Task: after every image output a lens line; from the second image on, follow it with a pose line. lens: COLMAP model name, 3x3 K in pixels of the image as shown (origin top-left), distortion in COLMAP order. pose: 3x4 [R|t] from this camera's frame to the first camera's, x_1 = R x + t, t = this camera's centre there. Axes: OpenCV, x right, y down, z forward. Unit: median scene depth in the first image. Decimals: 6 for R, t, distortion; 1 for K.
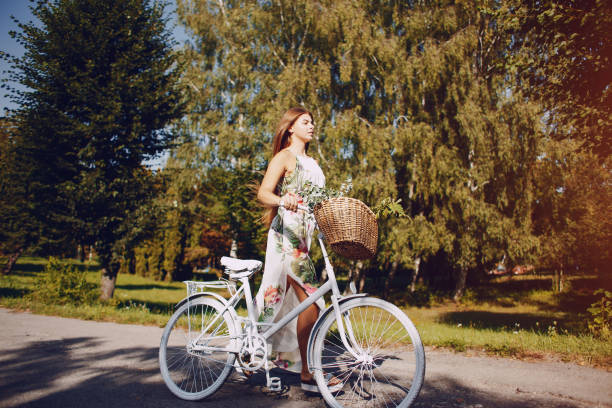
lens RADIAL K [[1671.2, 0, 307.2], [0, 1671.2, 215.1], [0, 0, 1]] dist [-0.117497, 19.526620]
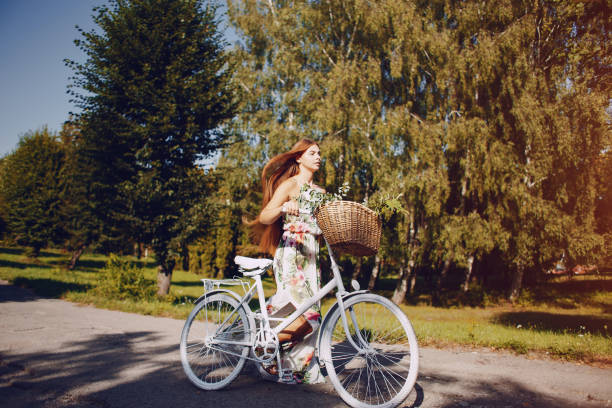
lens RADIAL K [[1671.2, 0, 307.2], [0, 1671.2, 215.1], [0, 0, 1]] dist [-0.117497, 19.526620]
pose [[0.963278, -0.003253, -0.268487, 0.238642], [0.002923, 0.999994, -0.001630, 0.002855], [0.268491, 0.000785, 0.963282, 0.034640]]
